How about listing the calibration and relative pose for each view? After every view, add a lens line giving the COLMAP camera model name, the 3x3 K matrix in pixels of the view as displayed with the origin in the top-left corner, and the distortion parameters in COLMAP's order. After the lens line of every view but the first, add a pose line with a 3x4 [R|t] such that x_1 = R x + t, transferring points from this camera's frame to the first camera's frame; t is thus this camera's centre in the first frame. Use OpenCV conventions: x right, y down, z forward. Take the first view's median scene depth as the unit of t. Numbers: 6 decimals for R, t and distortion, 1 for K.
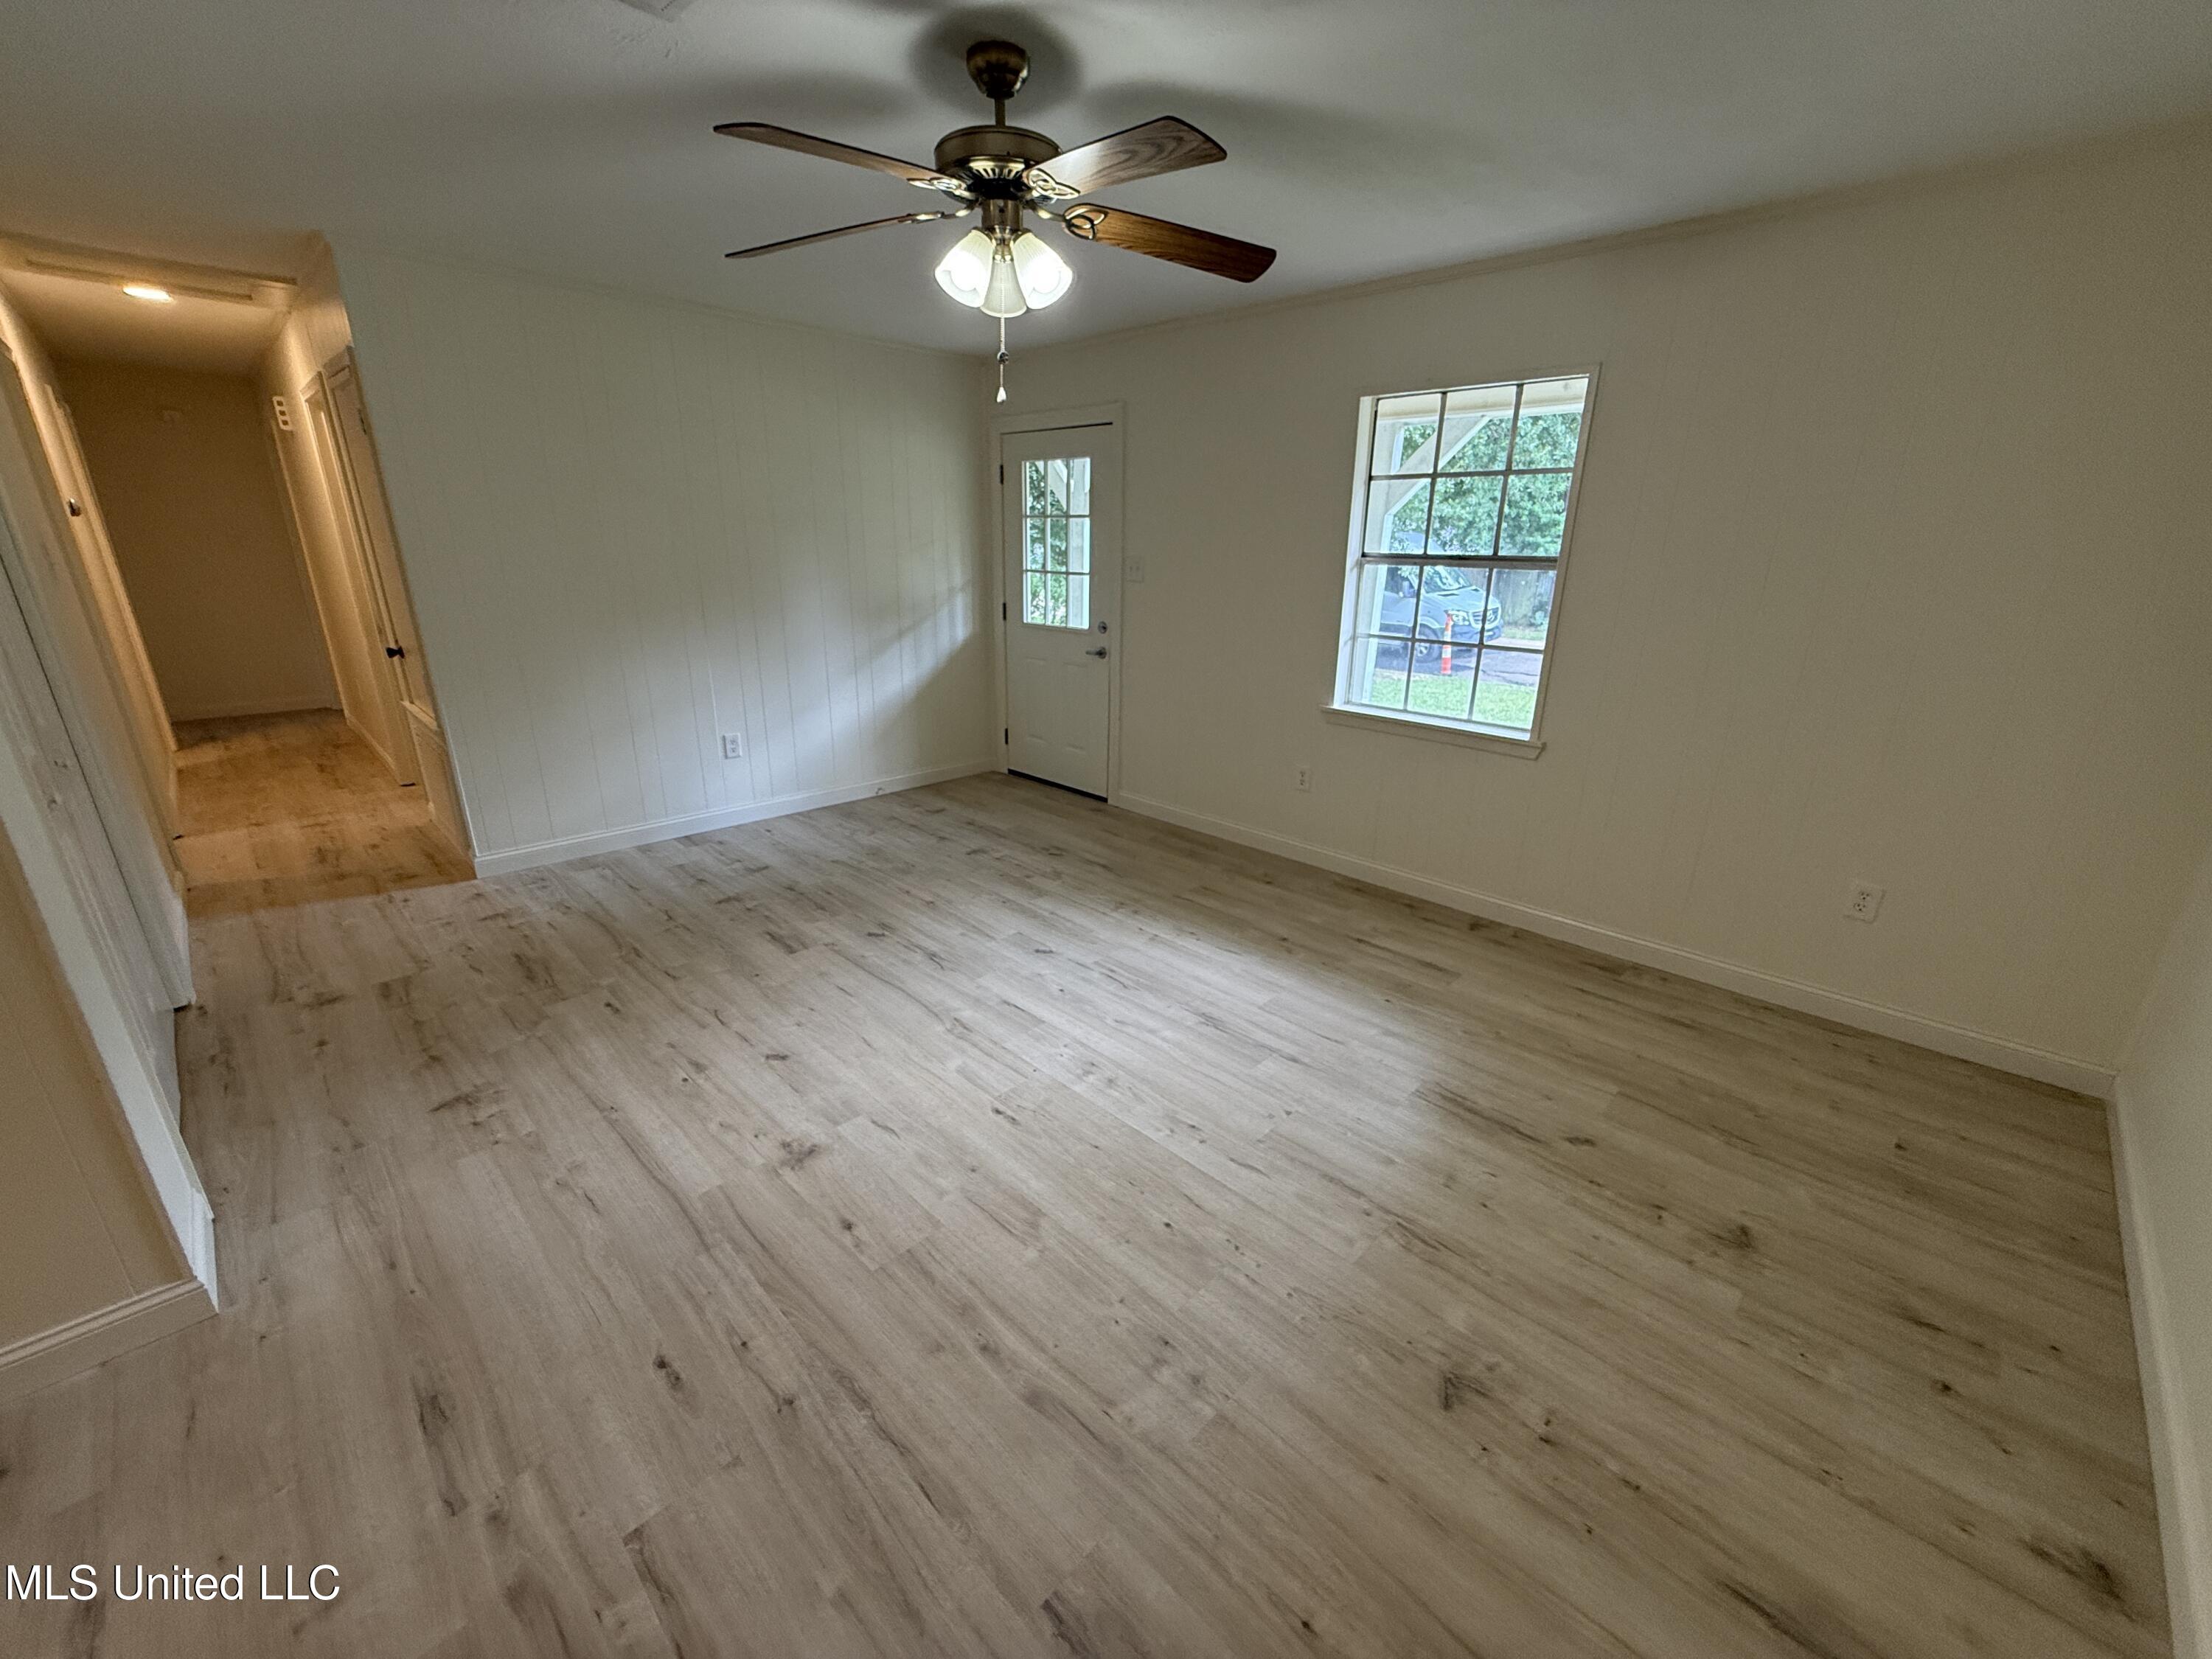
lens RADIAL K [[883.8, 0, 1106.4], [0, 883.8, 833.4], [0, 0, 1]] dist [0.001360, -0.000107]
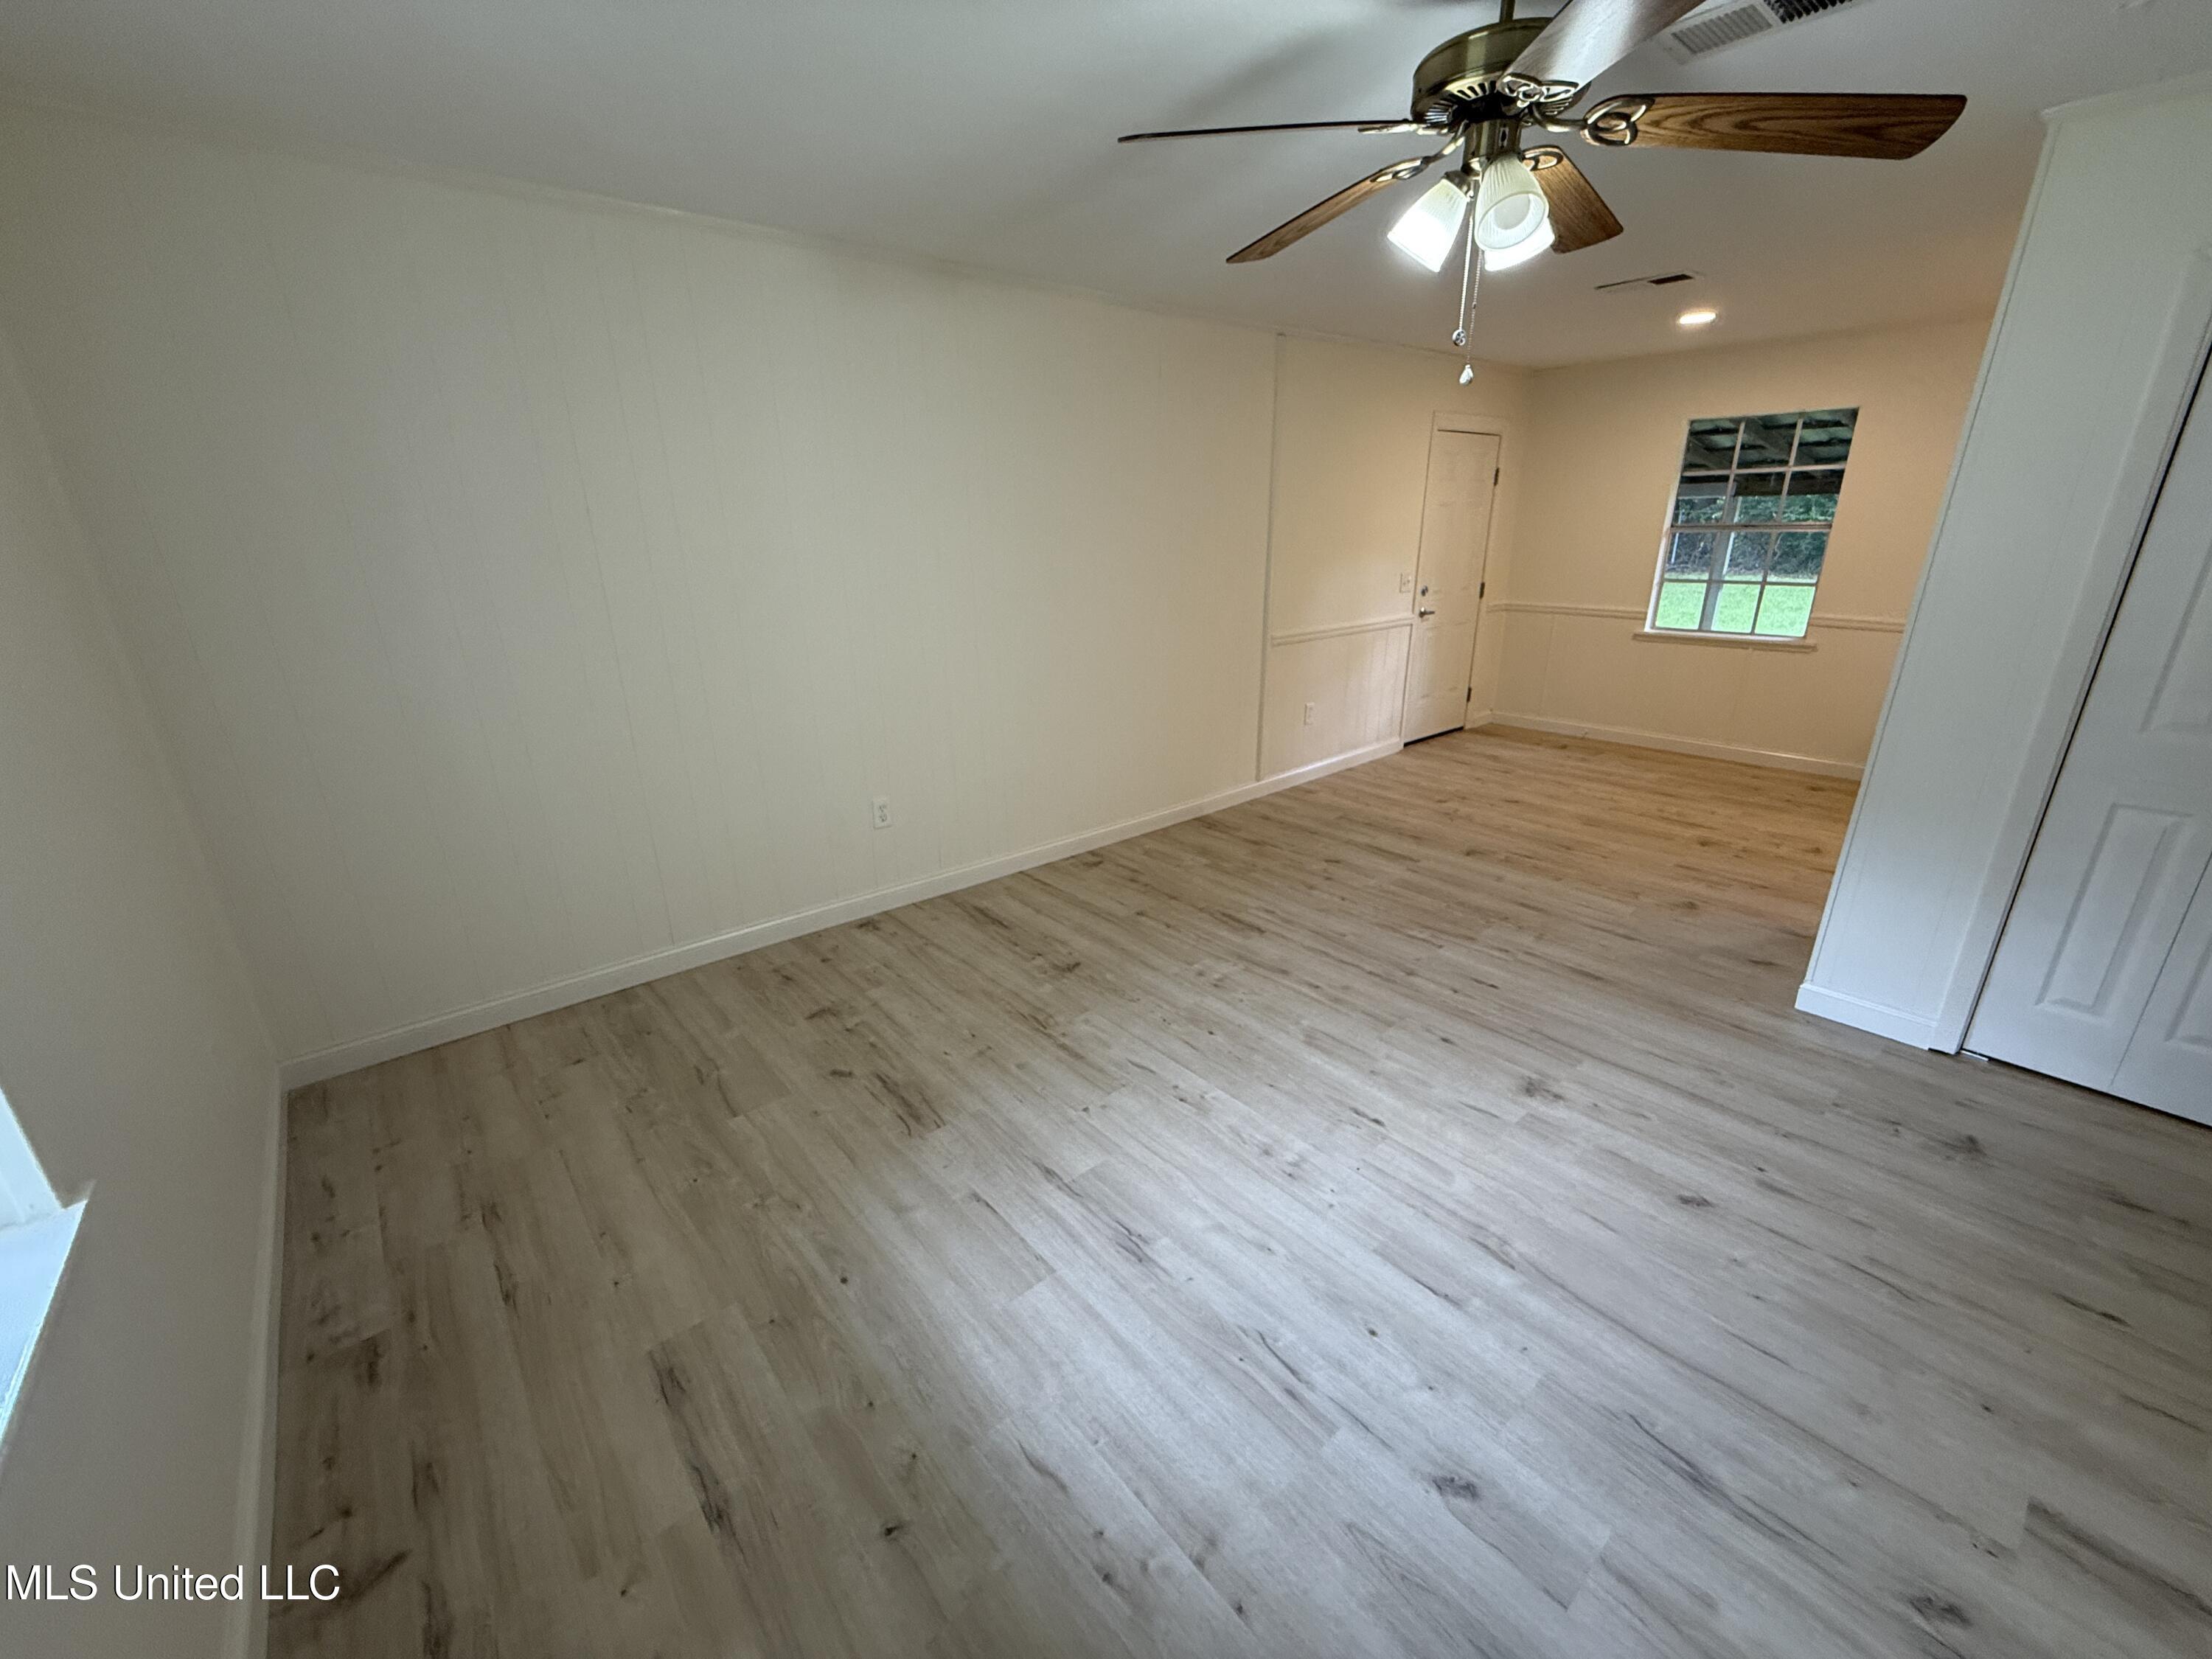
lens RADIAL K [[880.7, 0, 1102.7], [0, 880.7, 837.0], [0, 0, 1]] dist [-0.000745, -0.000176]
pose [[-0.995959, -0.029841, 0.084709, 0.110935], [0.029935, 0.778956, 0.626364, -0.565824], [-0.084676, 0.626368, -0.774915, 1.597459]]
